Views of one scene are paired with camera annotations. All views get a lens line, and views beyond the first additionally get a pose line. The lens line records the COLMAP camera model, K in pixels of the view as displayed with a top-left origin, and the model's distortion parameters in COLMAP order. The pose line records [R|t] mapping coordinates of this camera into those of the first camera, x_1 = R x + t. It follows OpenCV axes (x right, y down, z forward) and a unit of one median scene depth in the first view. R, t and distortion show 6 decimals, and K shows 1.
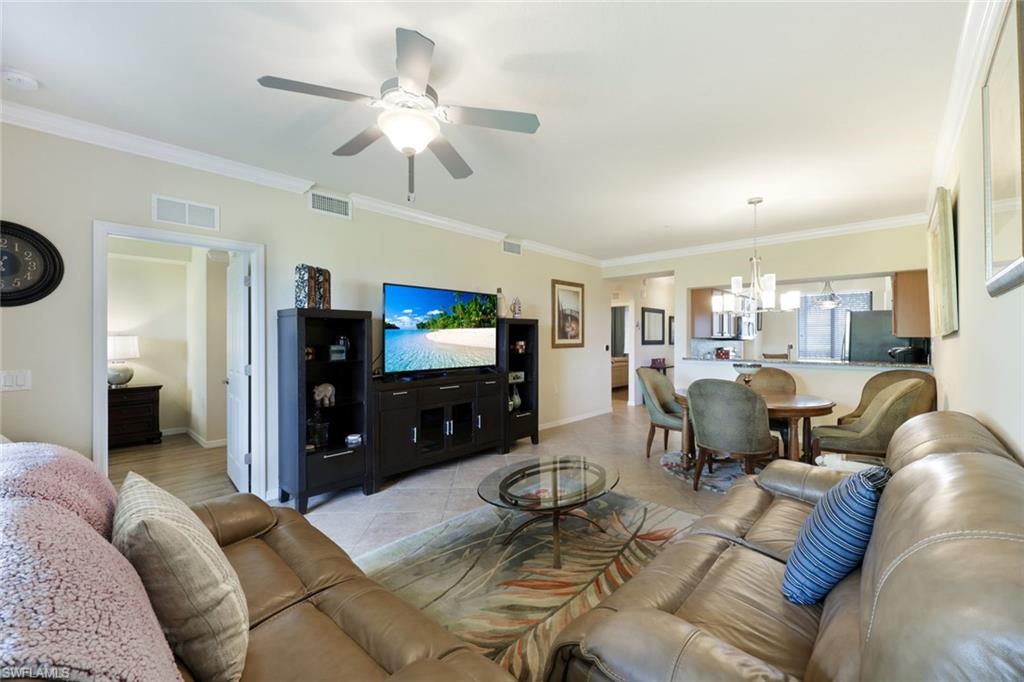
lens RADIAL K [[413.3, 0, 509.6], [0, 413.3, 337.9], [0, 0, 1]] dist [0.000878, 0.000101]
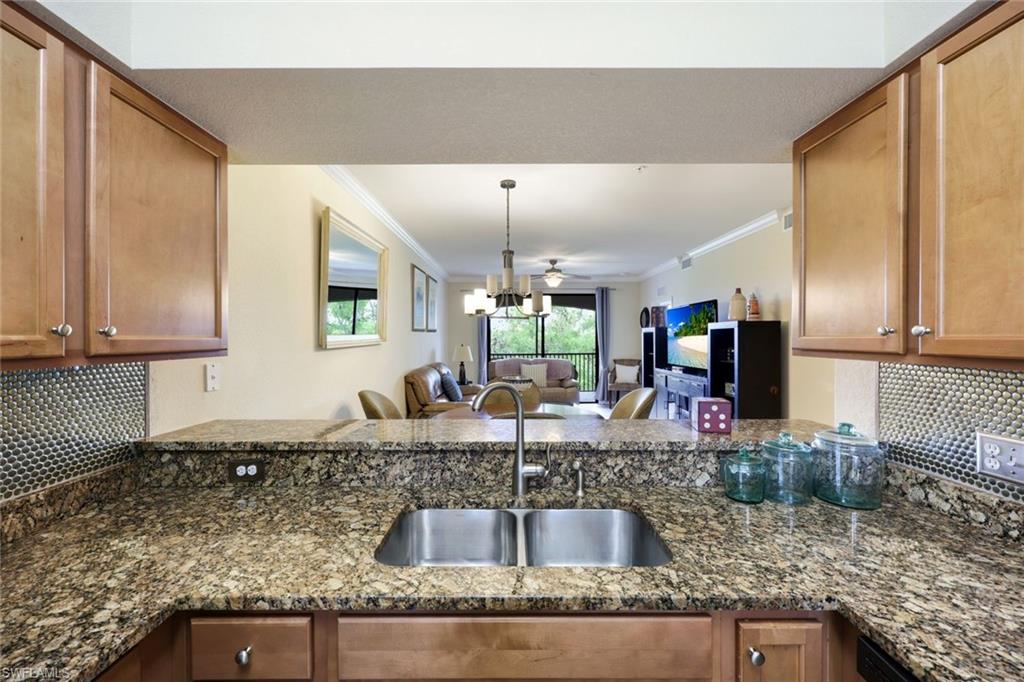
lens RADIAL K [[413.3, 0, 509.6], [0, 413.3, 337.9], [0, 0, 1]] dist [0.000878, 0.000101]
pose [[-0.732001, 0.007501, -0.681262, 1.211947], [0.010162, 0.999948, 0.000092, -0.023416], [0.681228, -0.006855, -0.732039, 1.681242]]
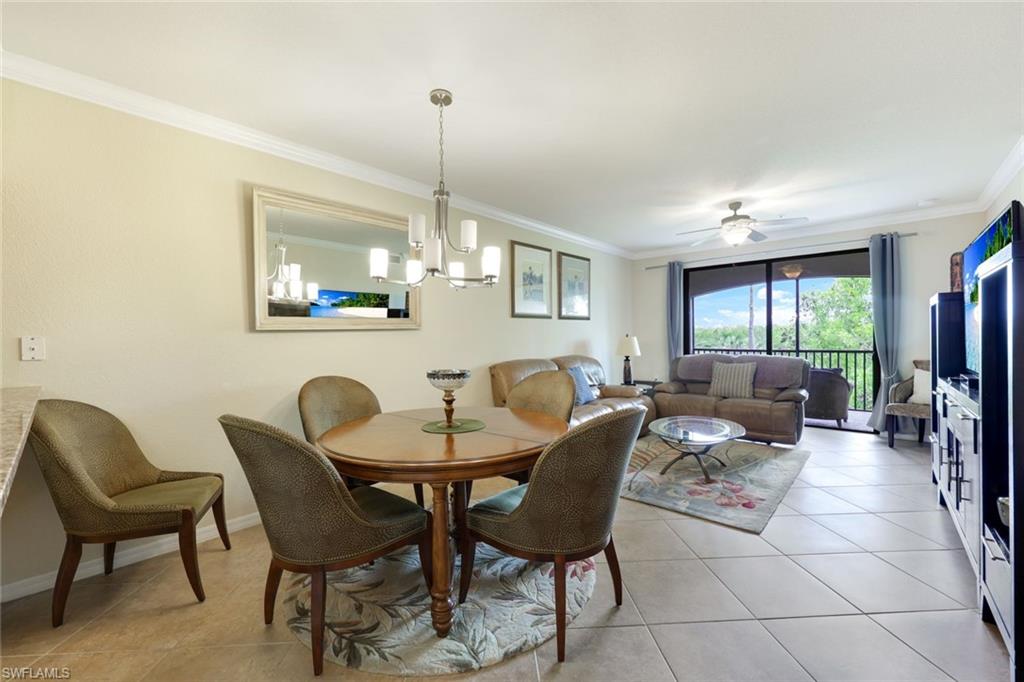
lens RADIAL K [[413.3, 0, 509.6], [0, 413.3, 337.9], [0, 0, 1]] dist [0.000878, 0.000101]
pose [[-0.999694, 0.015647, -0.019163, 0.523894], [0.015731, 0.999867, -0.004245, 0.016545], [0.019094, -0.004545, -0.999807, 1.652989]]
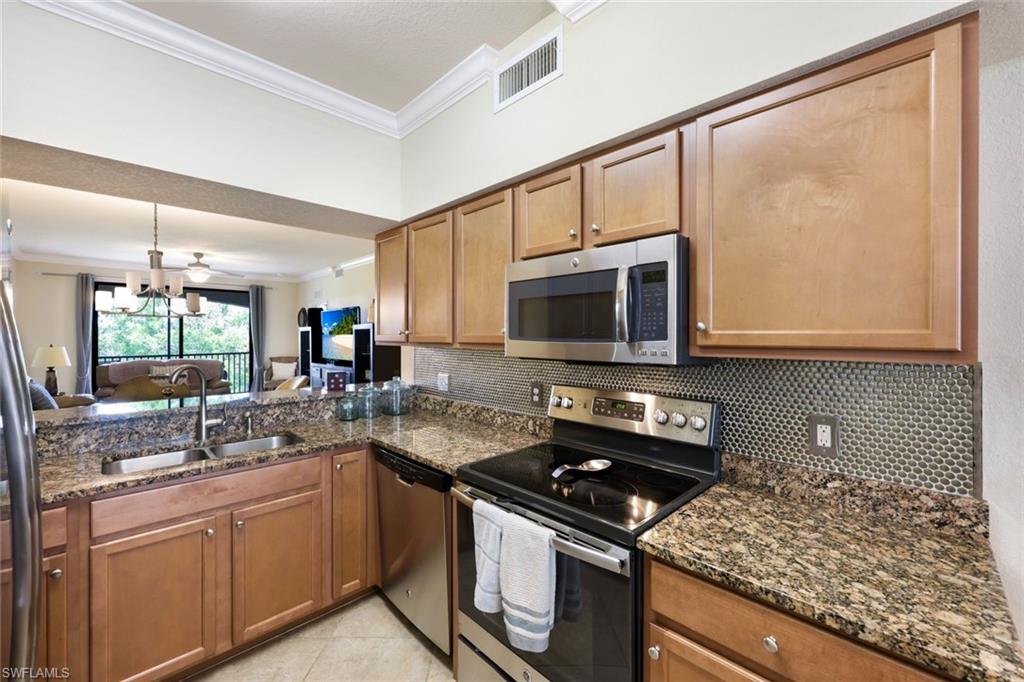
lens RADIAL K [[413.3, 0, 509.6], [0, 413.3, 337.9], [0, 0, 1]] dist [0.000878, 0.000101]
pose [[-0.047272, 0.011310, -0.998818, 1.481719], [0.007664, 0.999911, 0.010959, -0.023301], [0.998853, -0.007137, -0.047355, 1.850392]]
